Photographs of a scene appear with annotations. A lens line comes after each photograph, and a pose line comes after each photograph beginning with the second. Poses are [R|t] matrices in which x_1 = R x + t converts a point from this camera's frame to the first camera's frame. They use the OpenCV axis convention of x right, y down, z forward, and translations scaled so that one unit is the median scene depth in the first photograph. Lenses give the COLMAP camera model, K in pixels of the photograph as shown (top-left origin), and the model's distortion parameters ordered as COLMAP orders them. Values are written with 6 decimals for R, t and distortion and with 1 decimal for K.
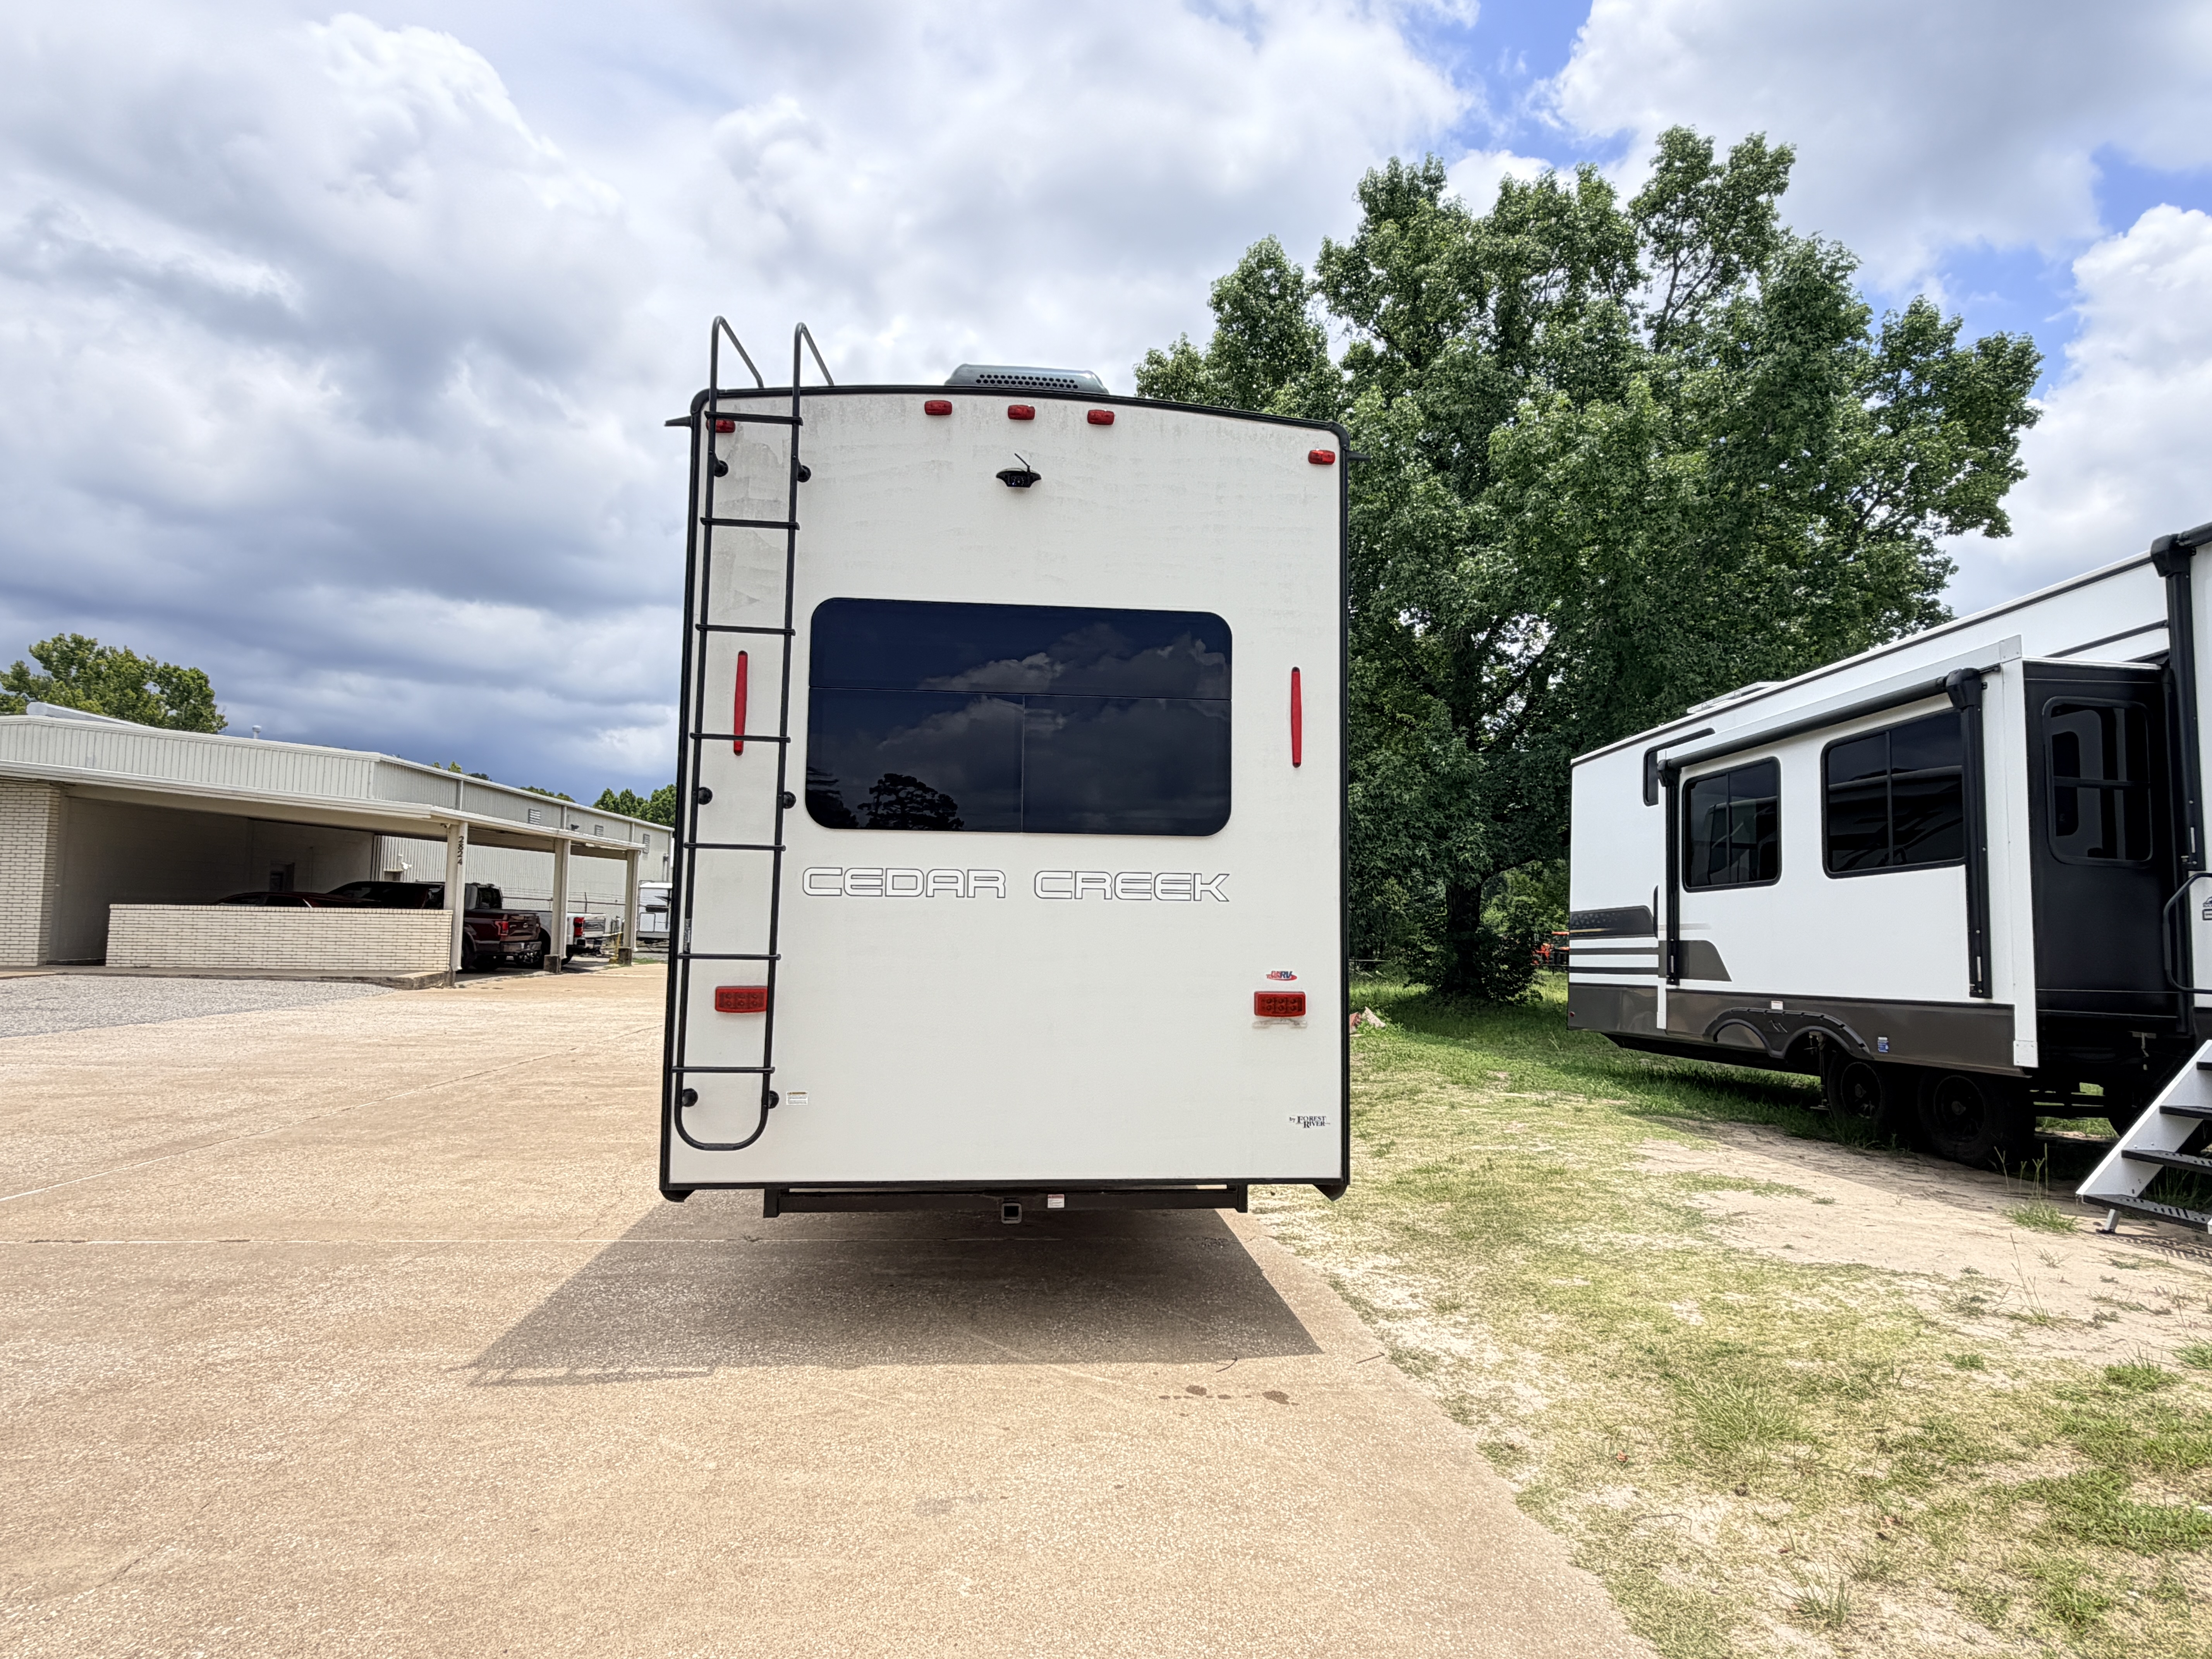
lens RADIAL K [[1185.0, 0, 1112.4], [0, 1185.0, 838.9], [0, 0, 1]] dist [-0.004863, -0.000920]
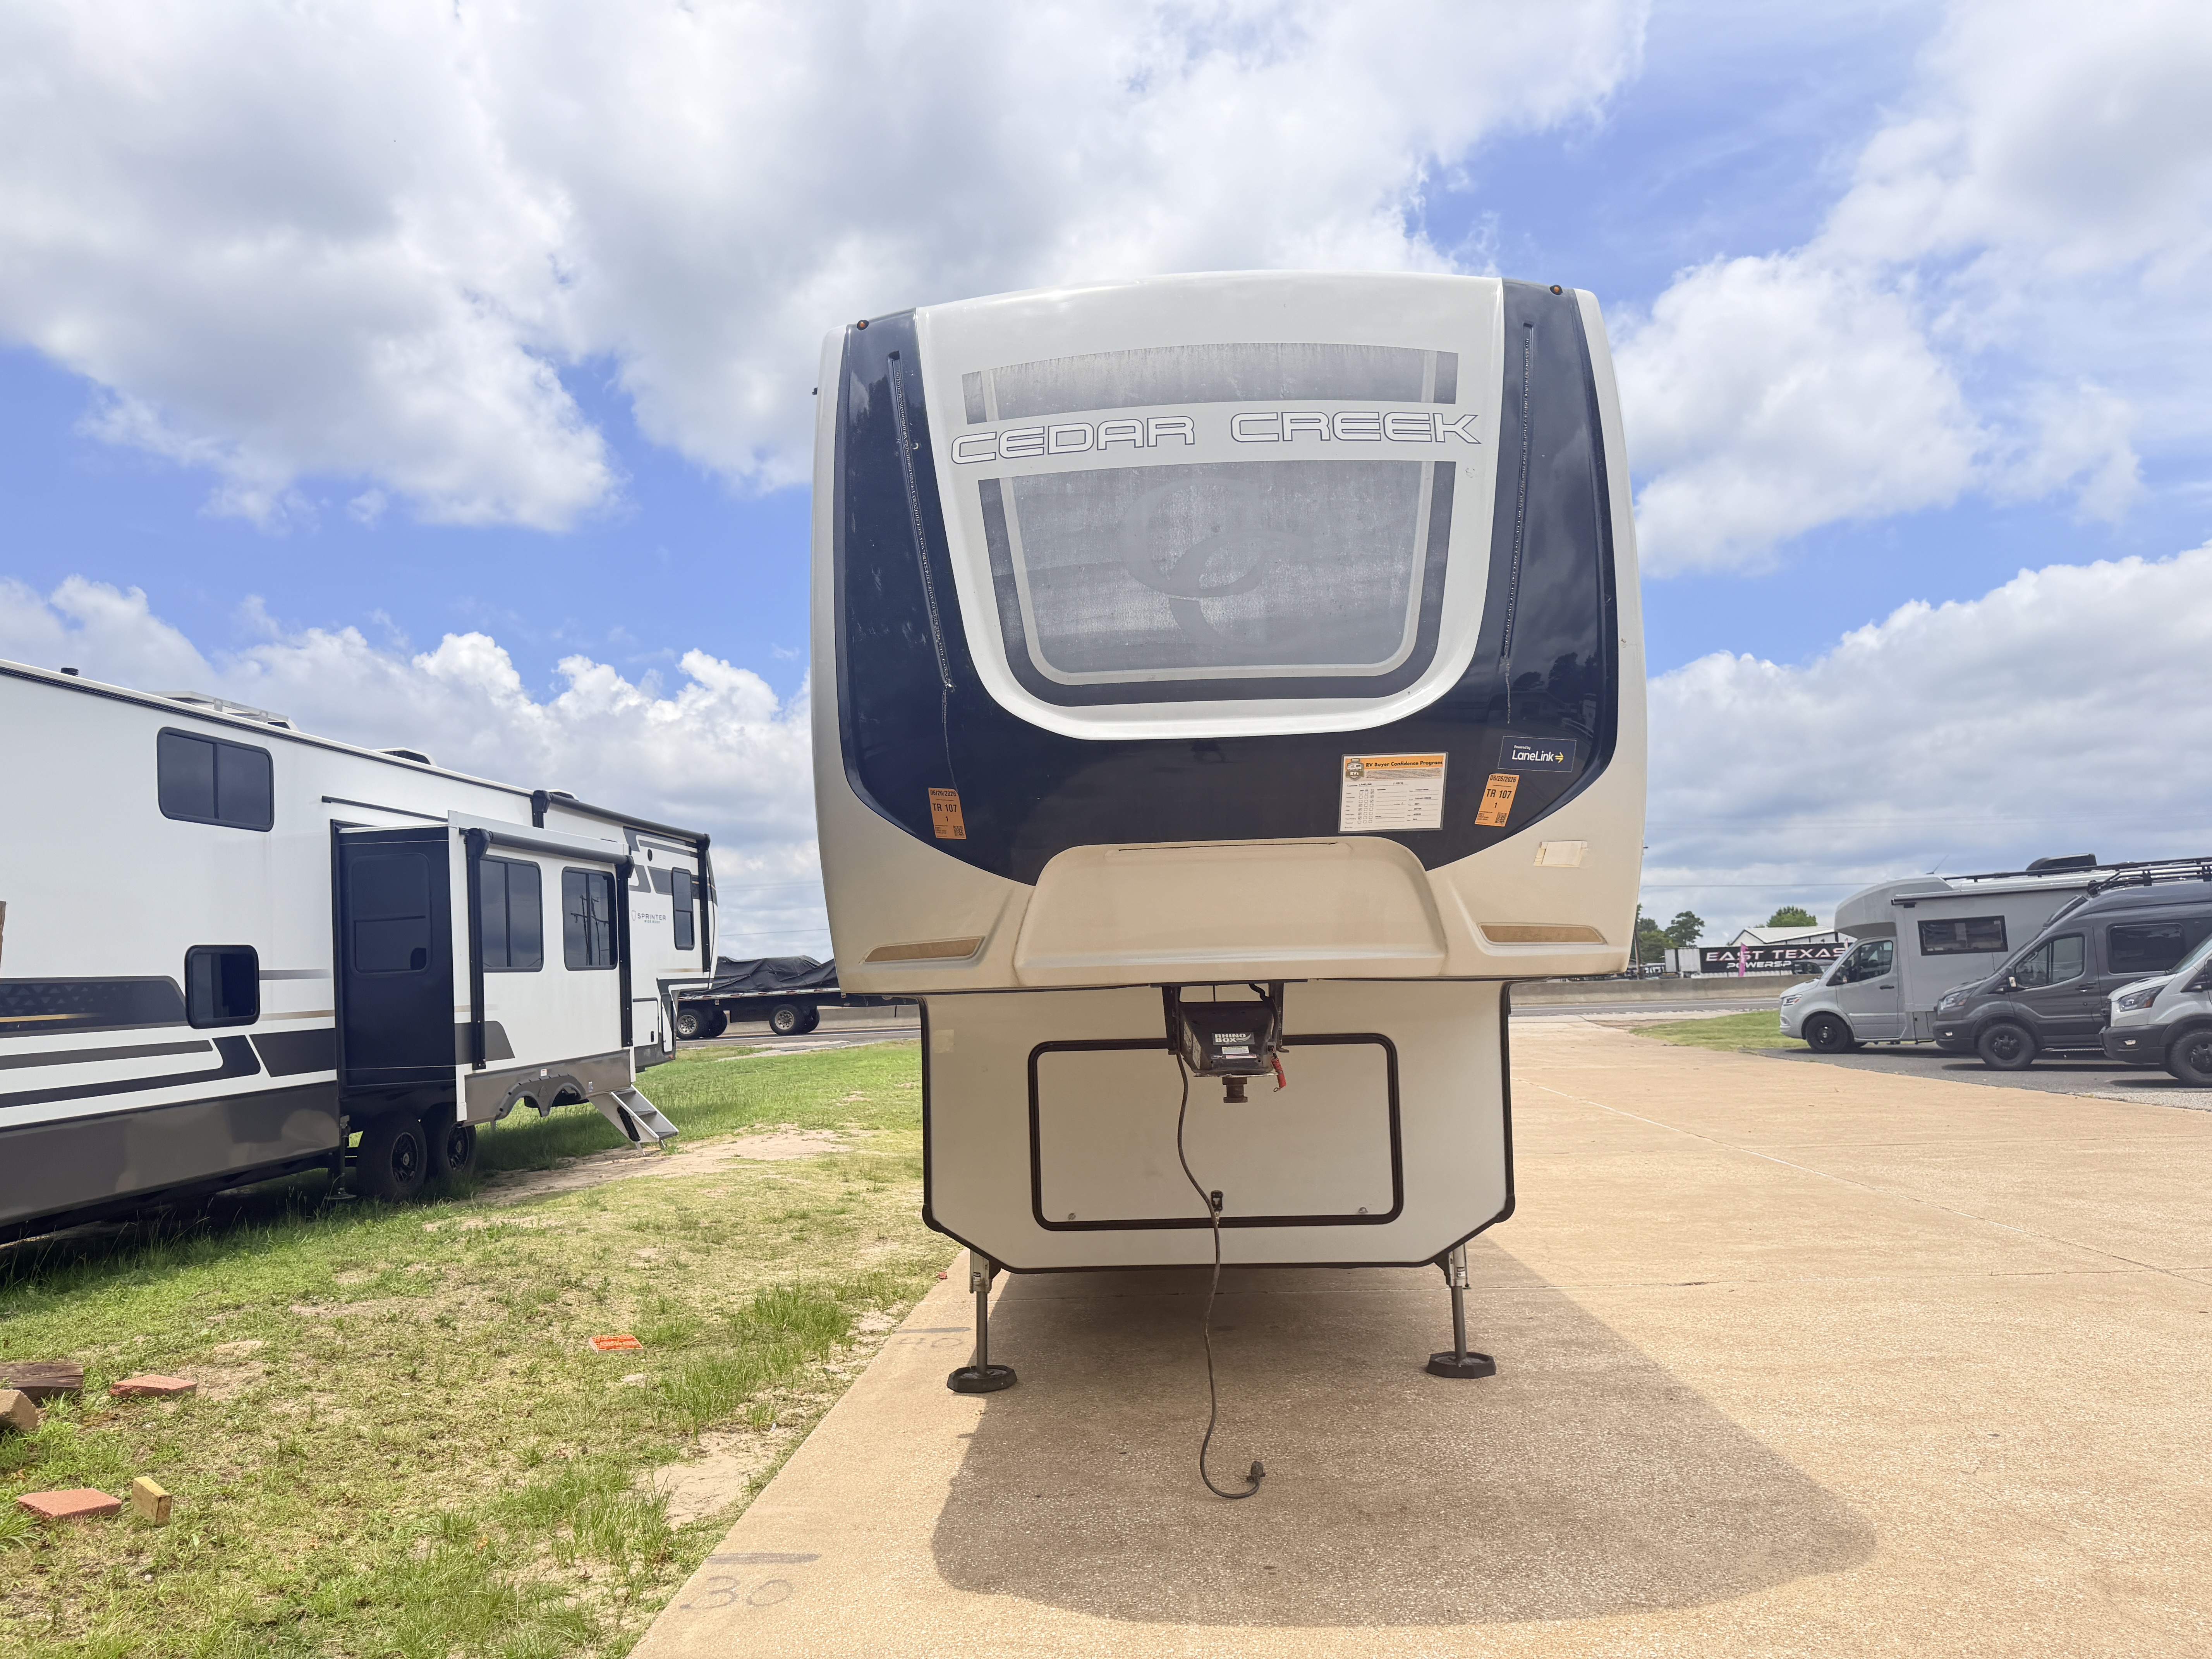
lens RADIAL K [[1570.6, 0, 1106.0], [0, 1570.6, 829.5], [0, 0, 1]] dist [0.058540, -0.064154]
pose [[-0.989251, 0.023902, 0.144262, -0.395547], [-0.002721, 0.983370, -0.181592, 0.324023], [-0.146204, -0.180033, -0.972735, 4.334036]]
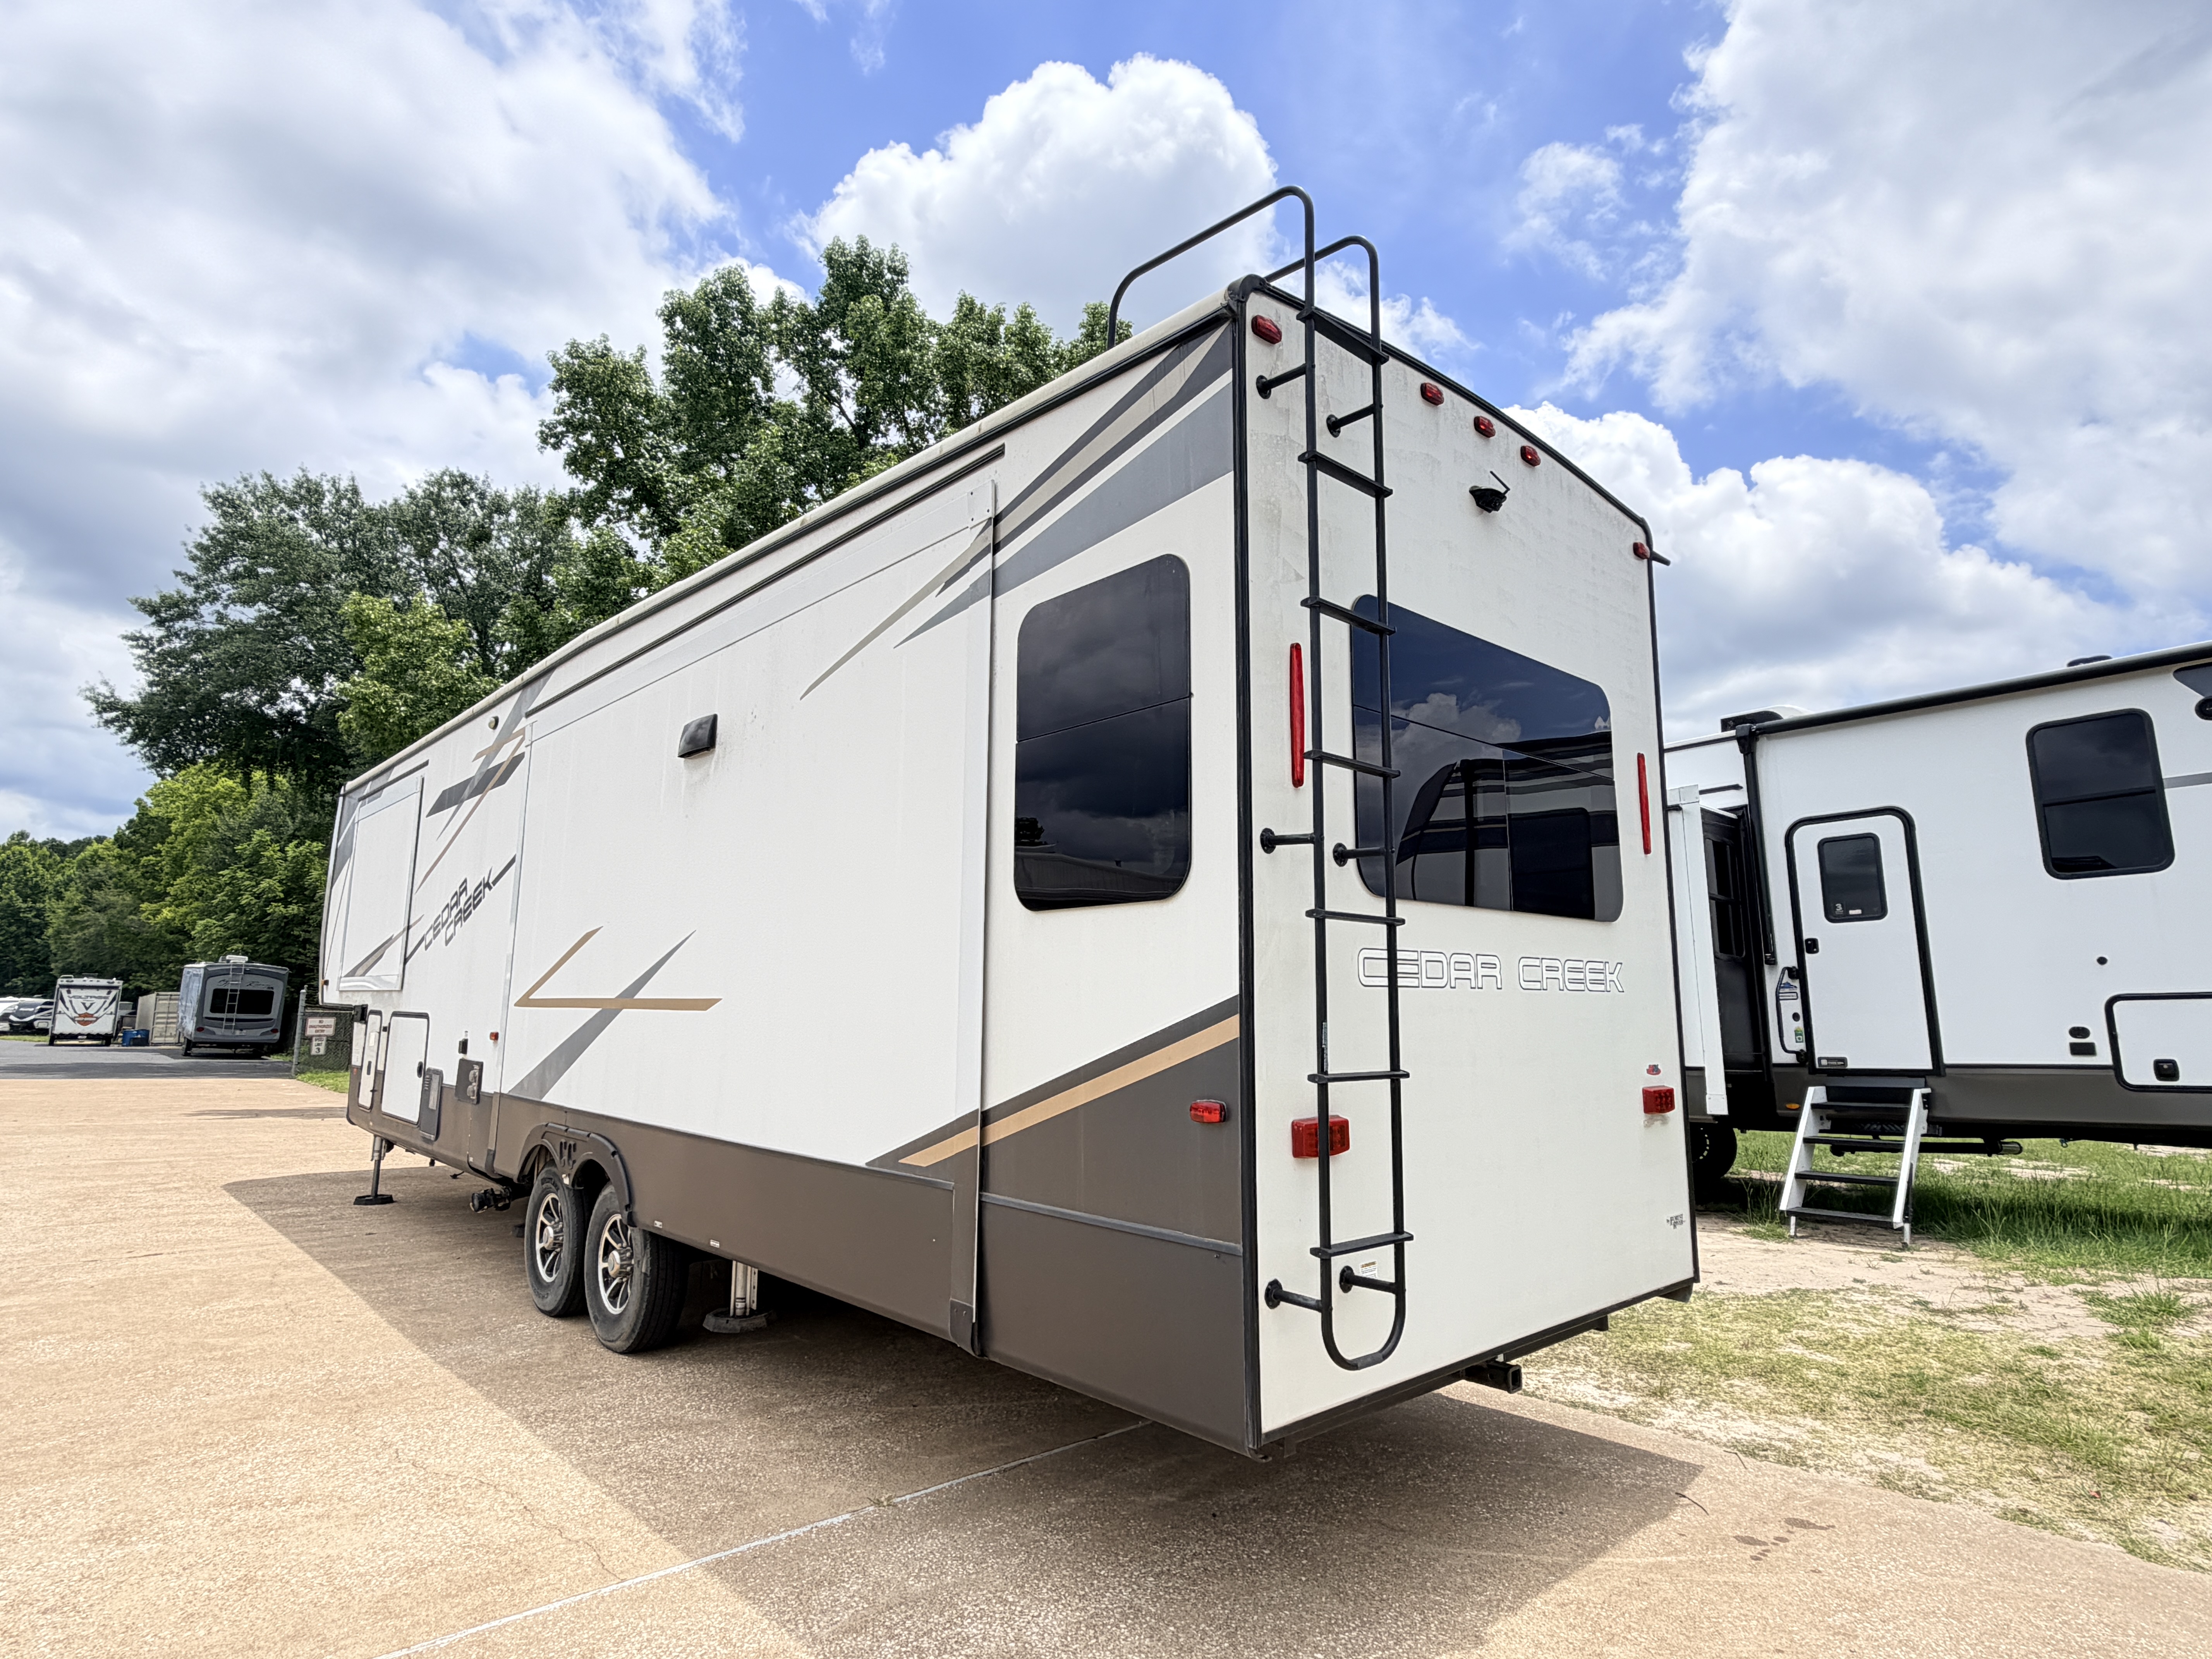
lens RADIAL K [[1179.6, 0, 1106.0], [0, 1179.6, 829.5], [0, 0, 1]] dist [-0.000772, -0.000675]
pose [[0.803954, 0.078344, 0.589508, -0.718857], [-0.036716, 0.995932, -0.082286, 0.014767], [-0.593557, 0.044510, 0.803560, 0.438633]]
